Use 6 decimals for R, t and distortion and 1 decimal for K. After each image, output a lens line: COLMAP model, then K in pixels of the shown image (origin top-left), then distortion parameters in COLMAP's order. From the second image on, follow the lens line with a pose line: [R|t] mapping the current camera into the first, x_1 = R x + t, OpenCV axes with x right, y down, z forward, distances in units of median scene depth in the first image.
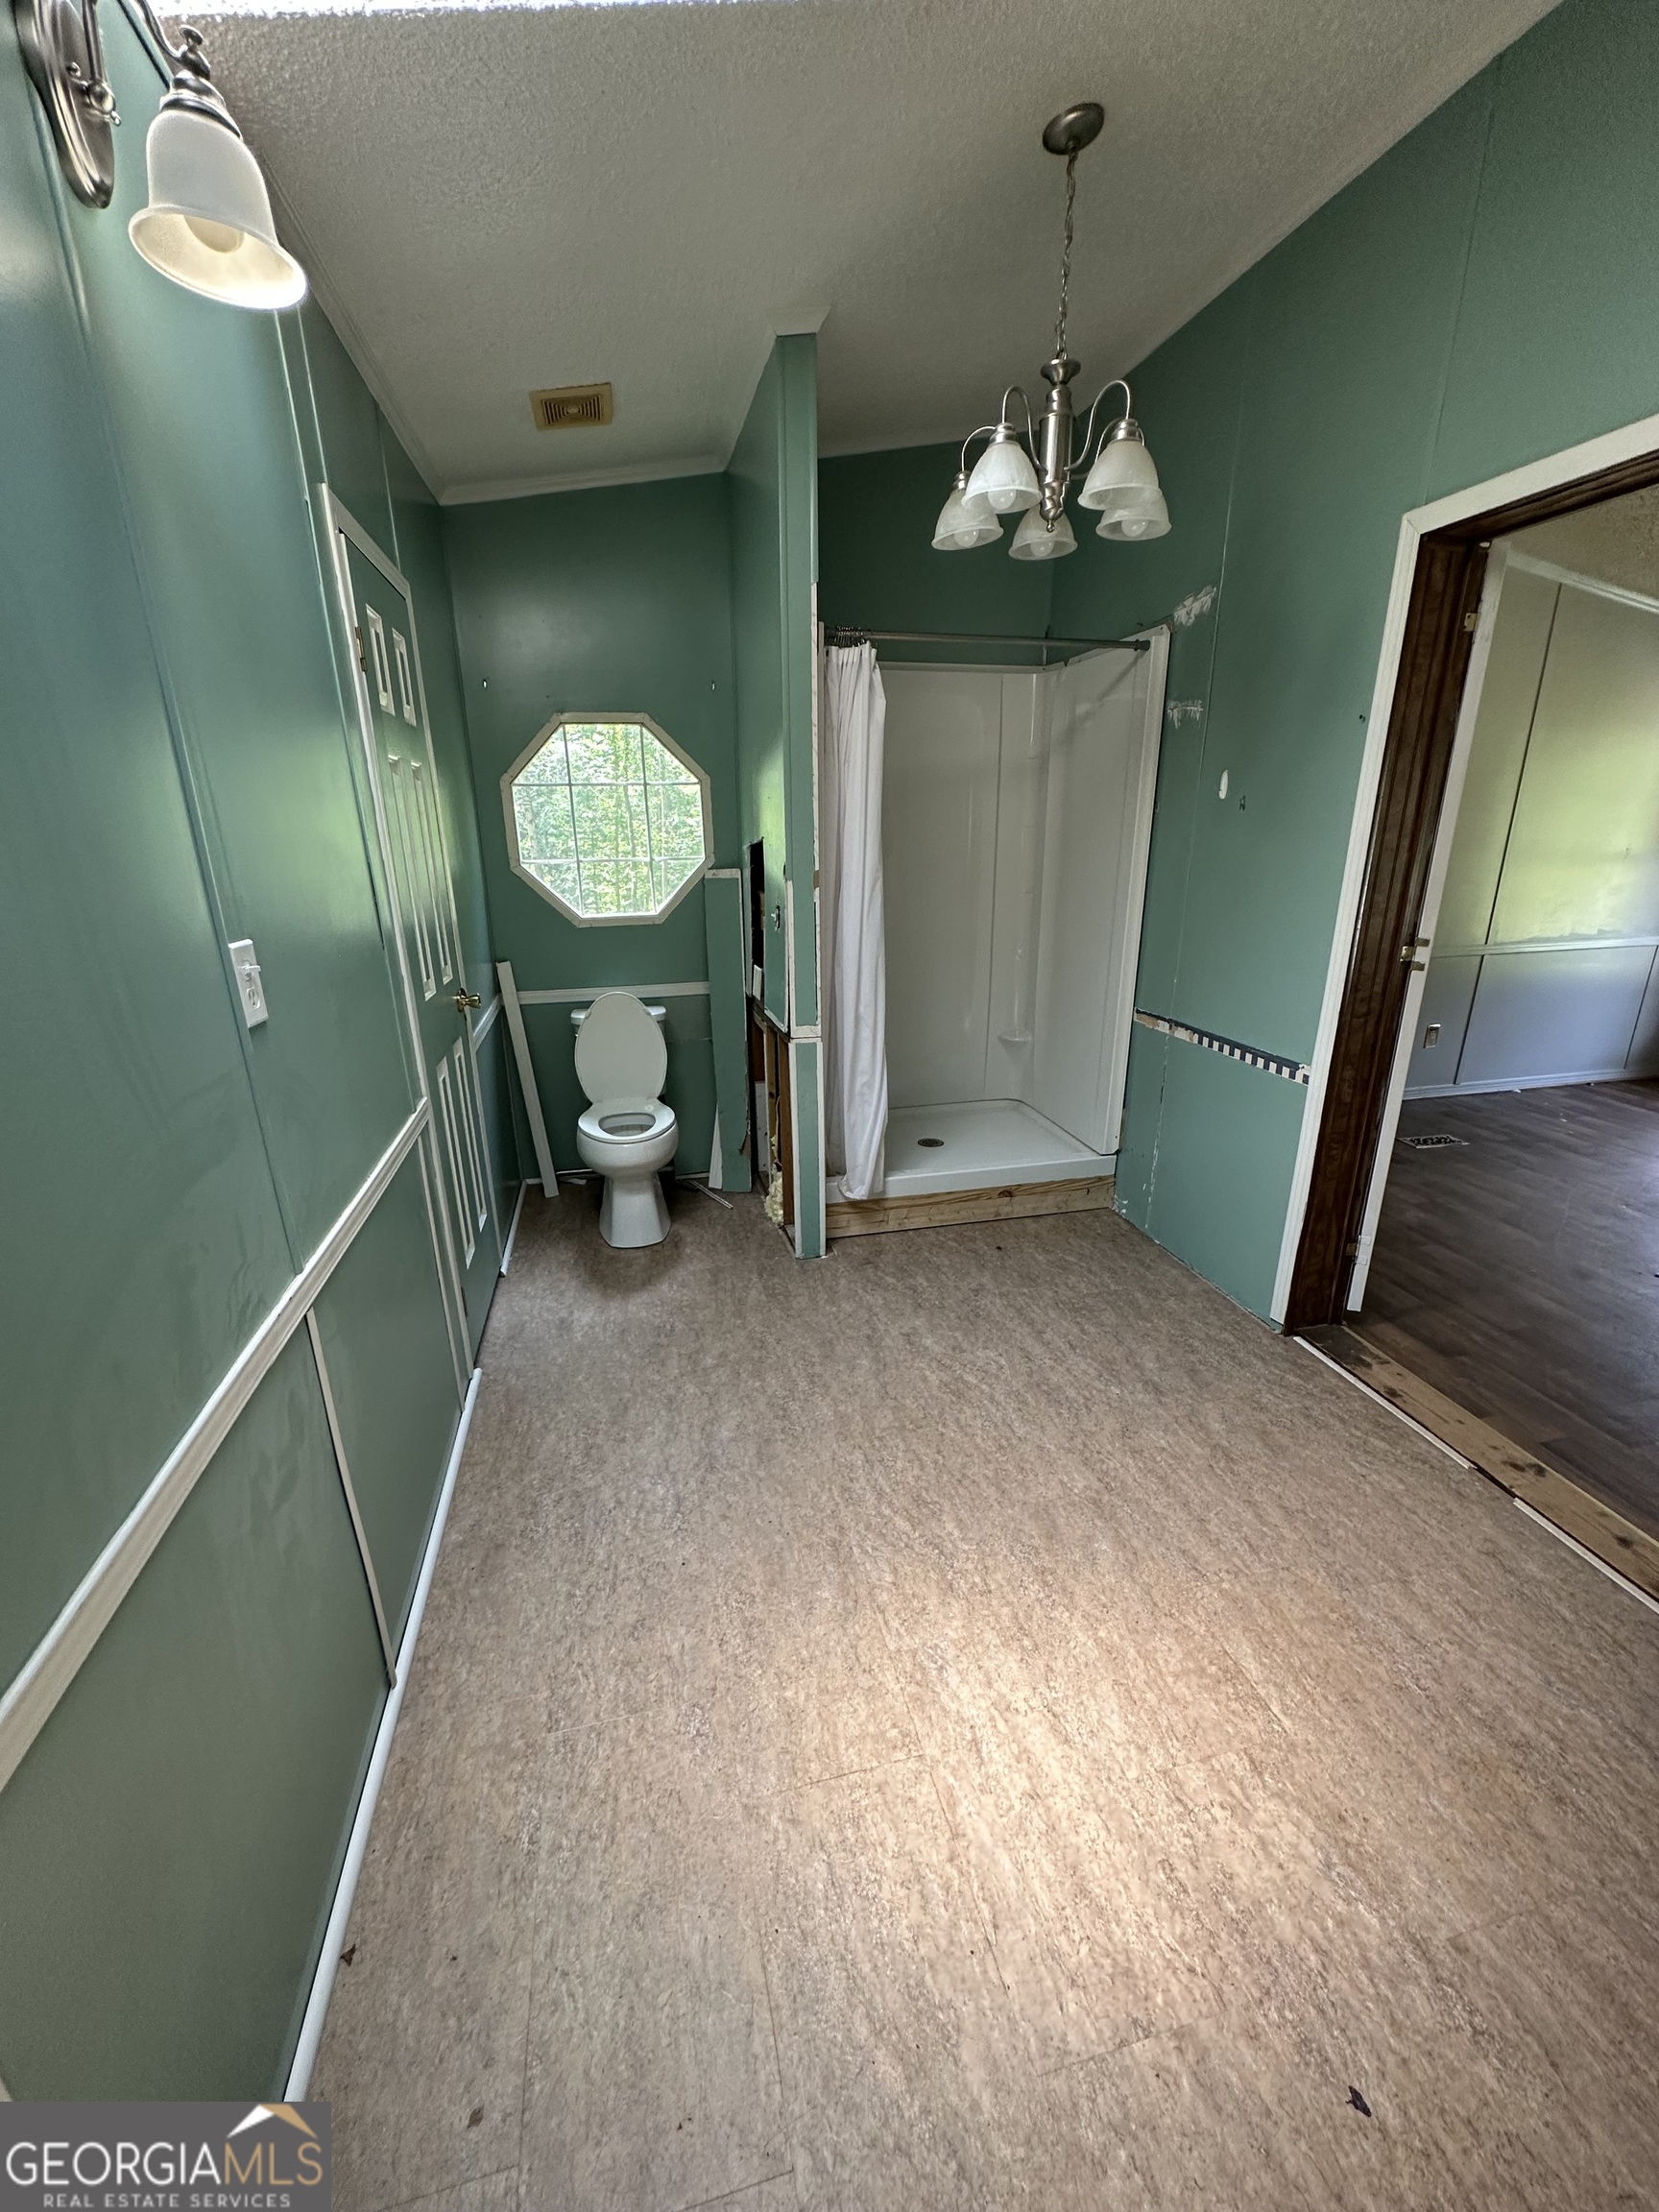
lens RADIAL K [[881.8, 0, 828.3], [0, 881.8, 1111.1], [0, 0, 1]] dist [-0.001371, 0.001009]
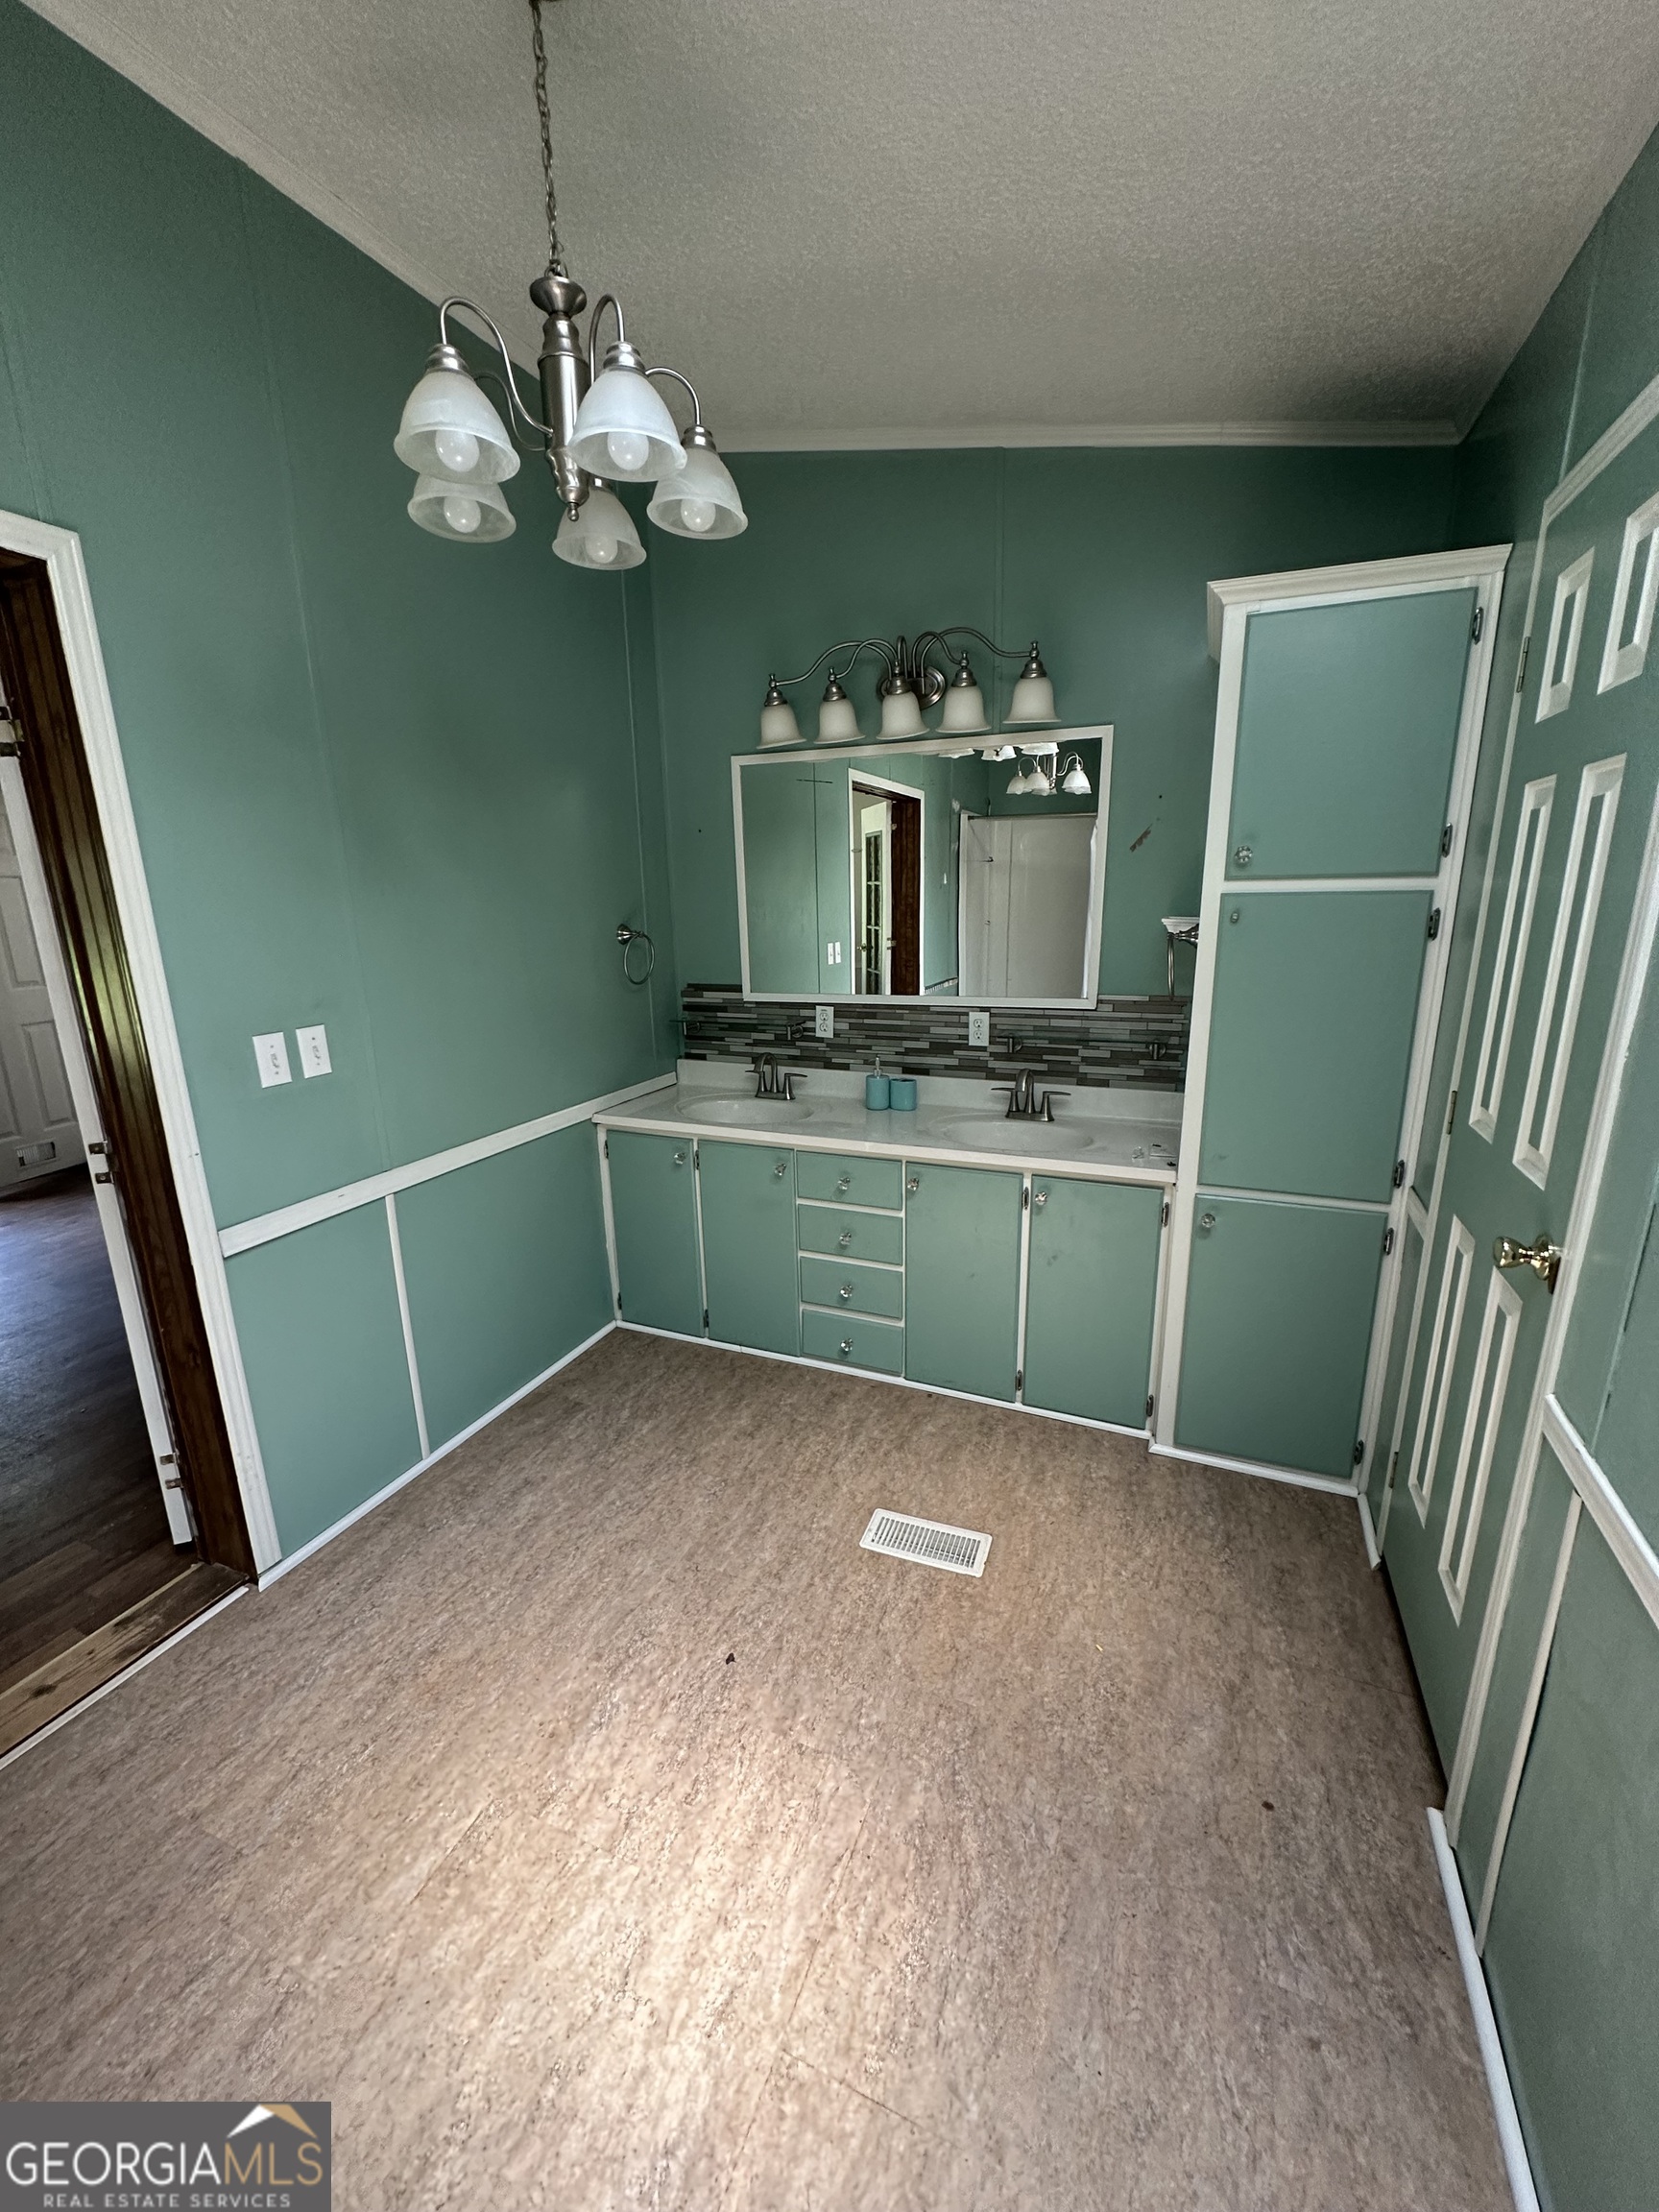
lens RADIAL K [[881.8, 0, 828.3], [0, 881.8, 1111.1], [0, 0, 1]] dist [-0.001371, 0.001009]
pose [[-0.801368, -0.128286, 0.584253, -0.317862], [0.205942, 0.857849, 0.470833, -0.423290], [-0.561602, 0.497633, -0.661033, 1.169766]]
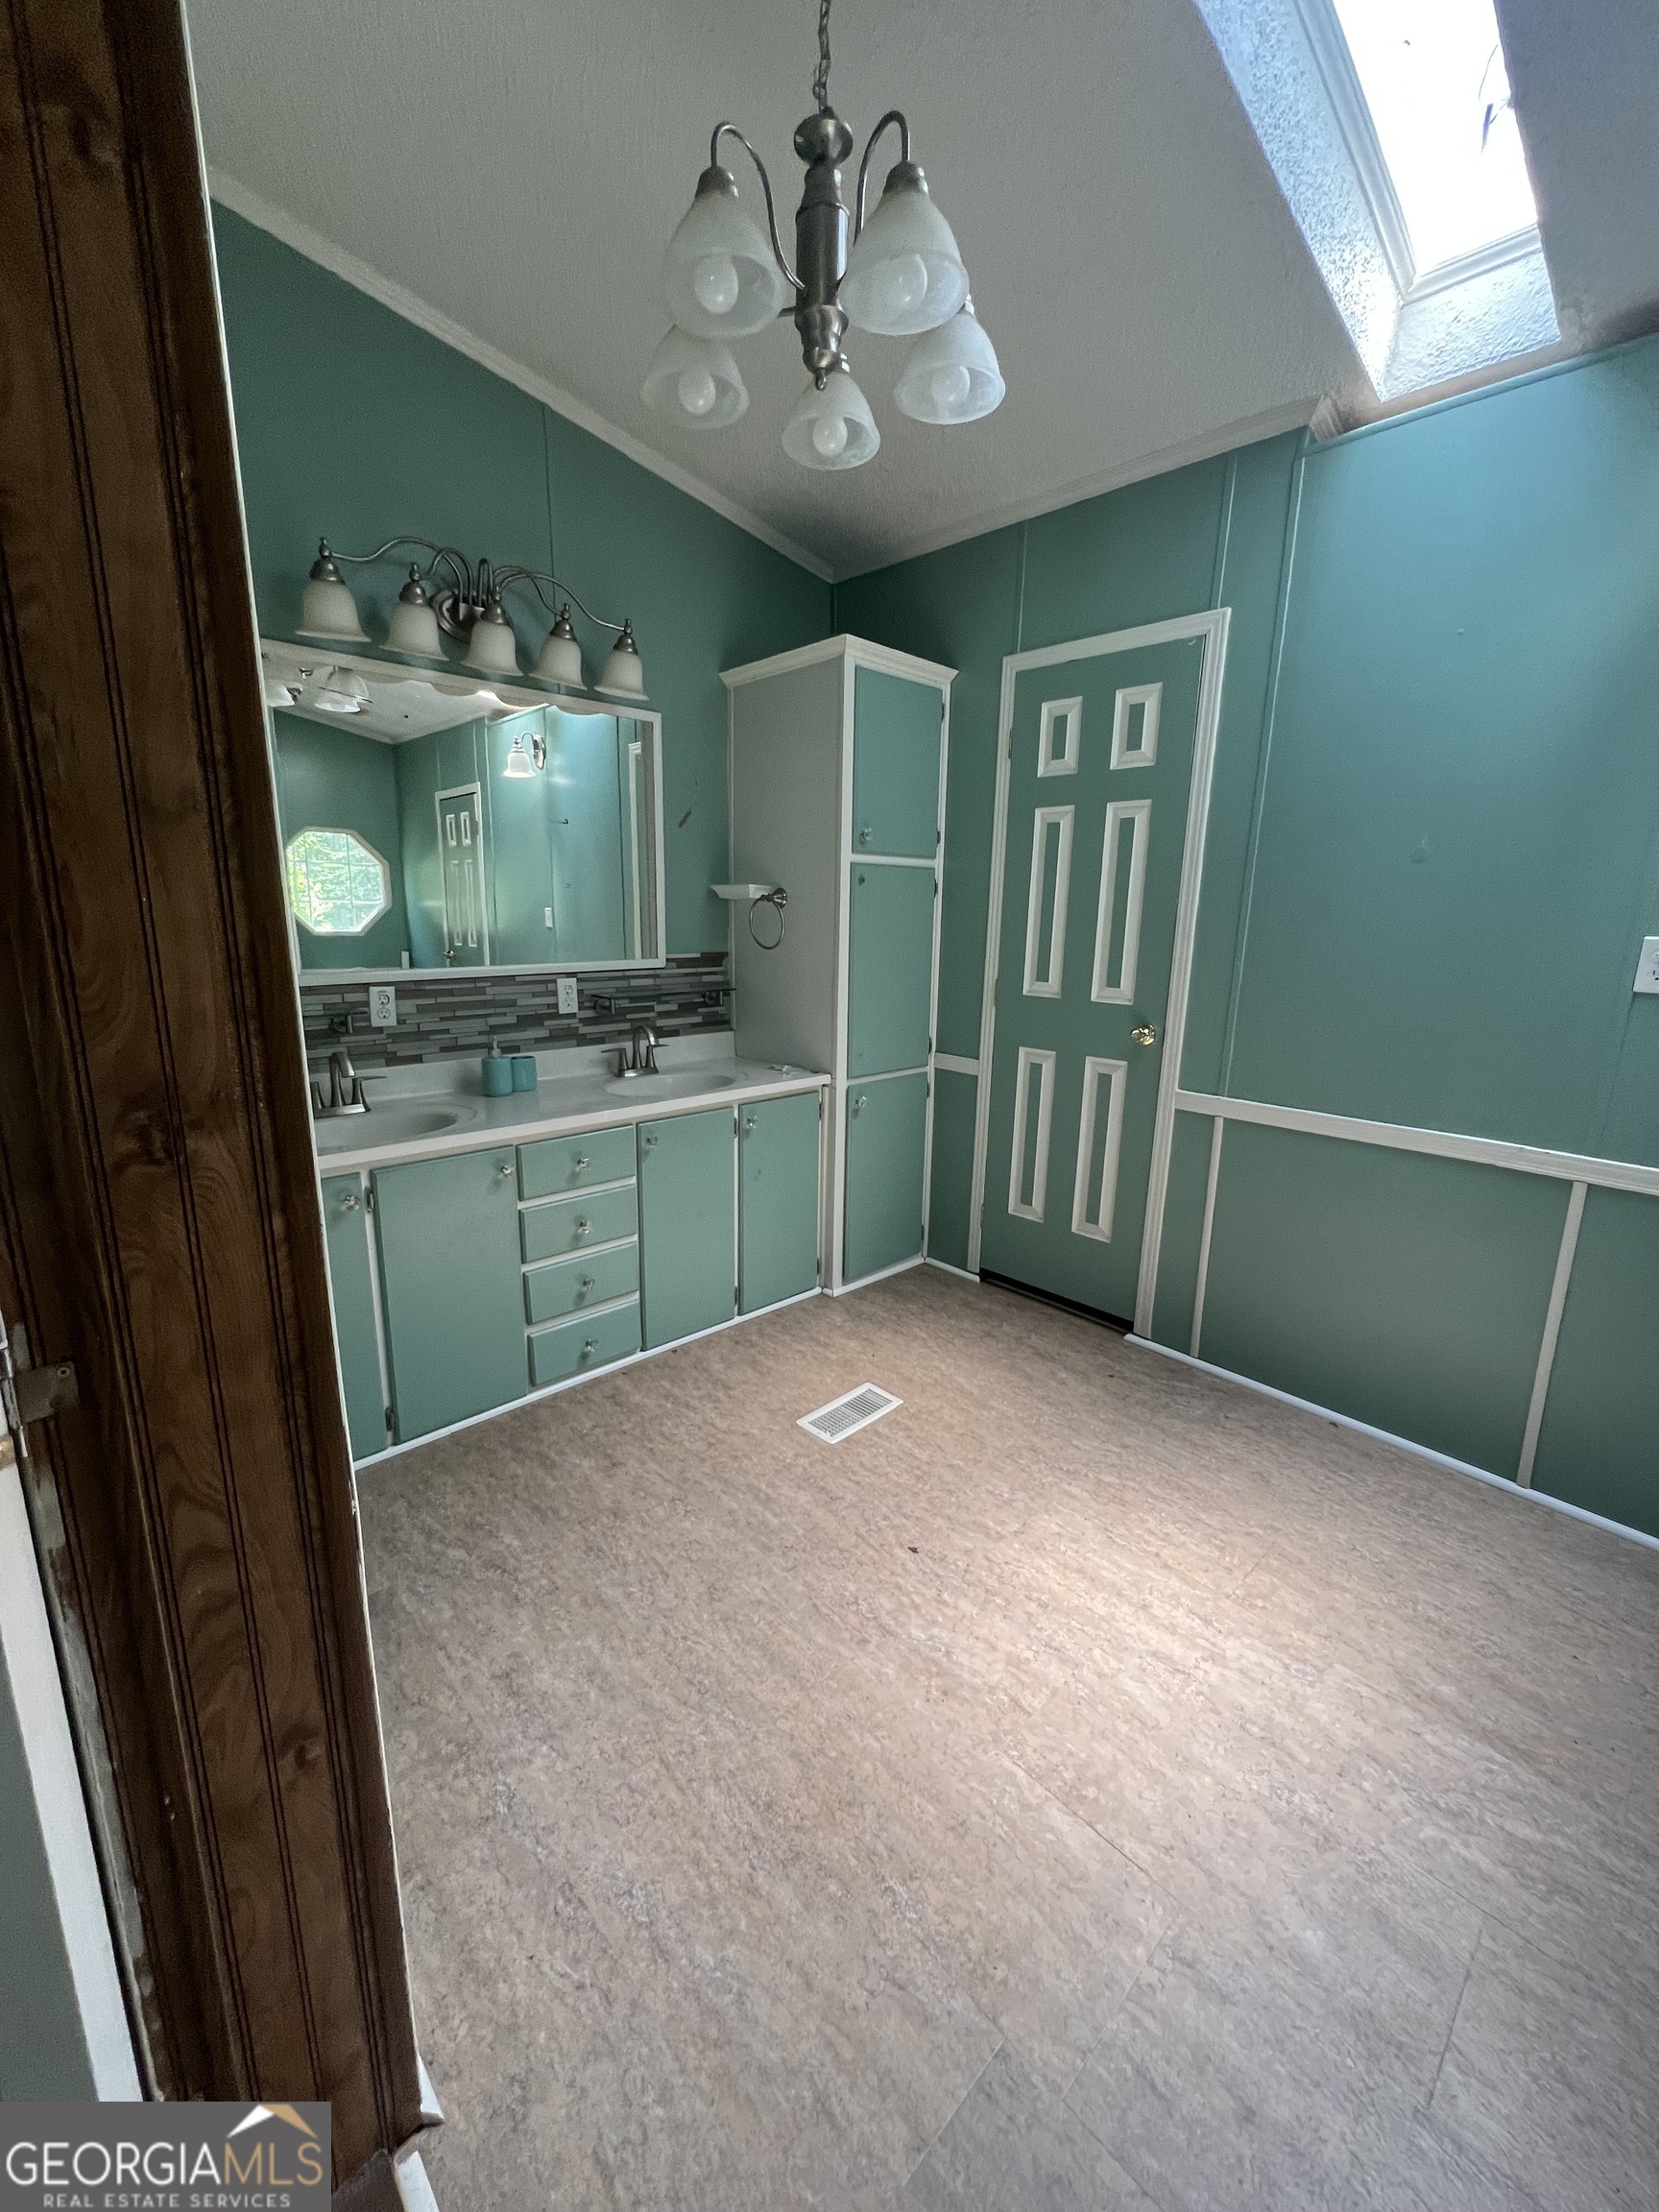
lens RADIAL K [[882.6, 0, 829.5], [0, 882.6, 1106.0], [0, 0, 1]] dist [0.001196, 0.000688]
pose [[-0.866552, 0.099311, -0.489106, 1.205938], [-0.166827, 0.865995, 0.471404, -0.372455], [0.470379, 0.490093, -0.733862, 1.408345]]
